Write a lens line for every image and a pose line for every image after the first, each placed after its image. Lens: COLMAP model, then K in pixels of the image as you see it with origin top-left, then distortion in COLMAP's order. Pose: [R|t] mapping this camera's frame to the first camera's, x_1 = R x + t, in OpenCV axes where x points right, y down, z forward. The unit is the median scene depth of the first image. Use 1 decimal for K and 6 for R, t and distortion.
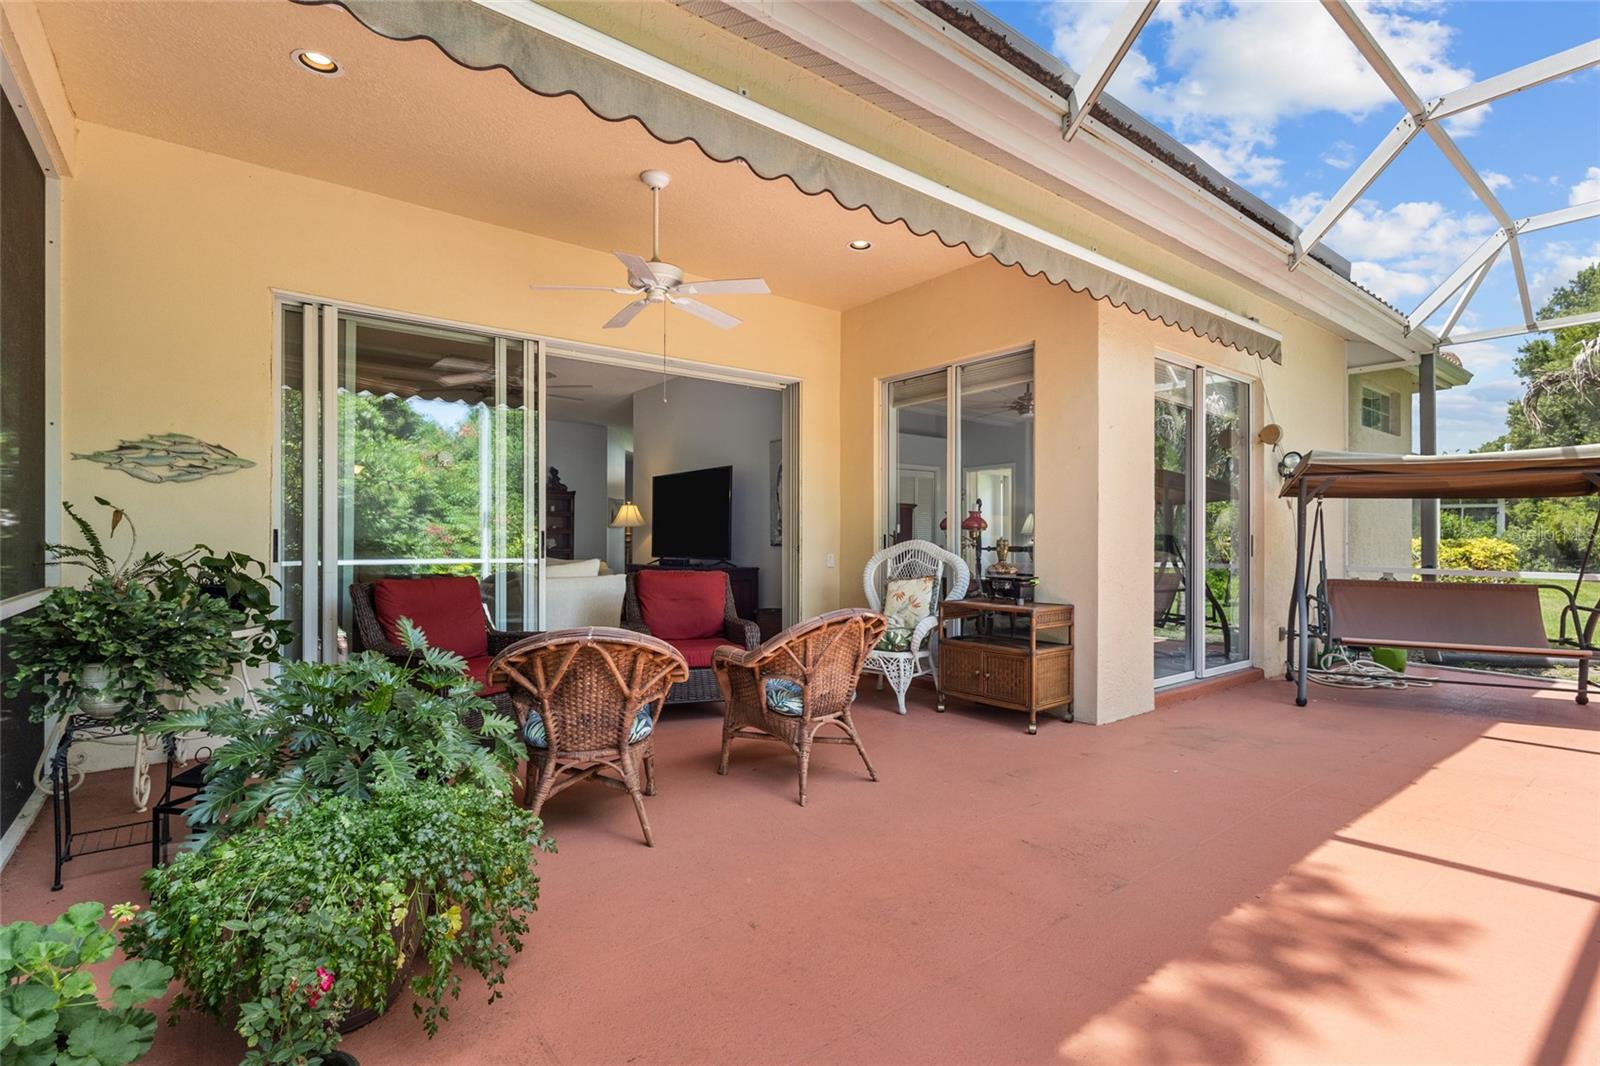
lens RADIAL K [[732.9, 0, 787.6], [0, 732.9, 536.8], [0, 0, 1]] dist [-0.003034, 0.000340]
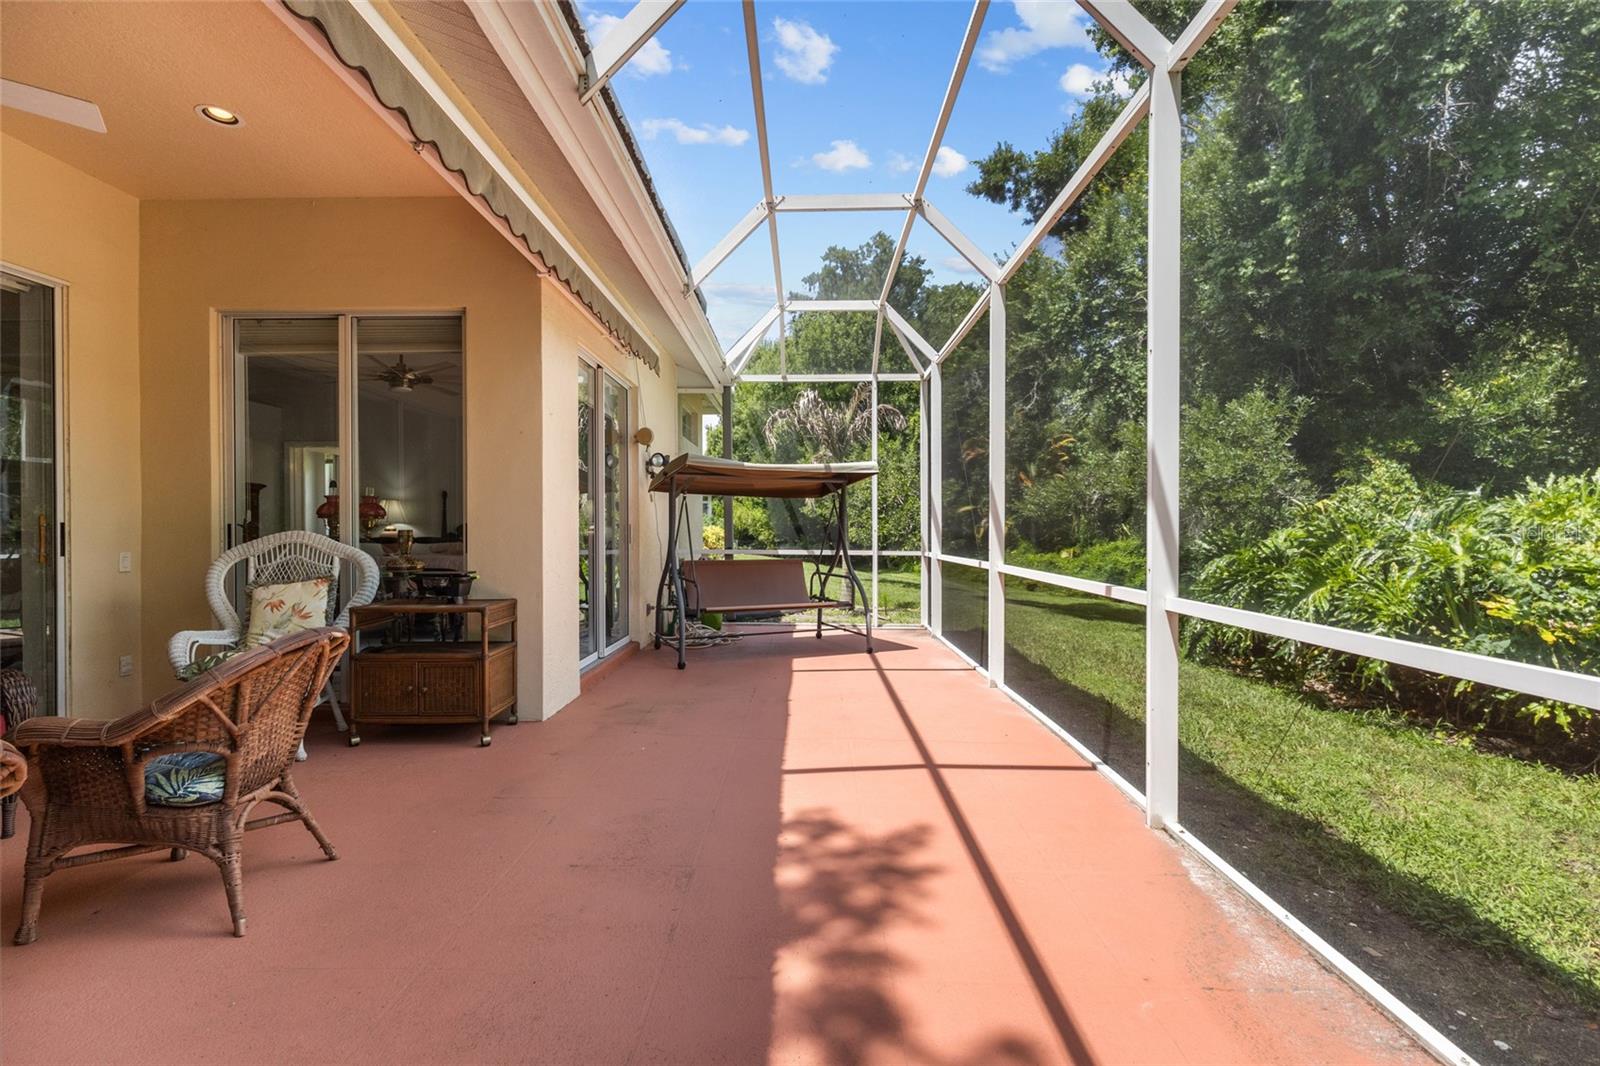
lens RADIAL K [[732.9, 0, 796.0], [0, 732.9, 530.2], [0, 0, 1]] dist [-0.003034, 0.000340]
pose [[0.624038, -0.006867, 0.781364, -0.111903], [0.001660, 0.999971, 0.007463, -0.001399], [-0.781392, -0.003360, 0.624031, 0.123476]]
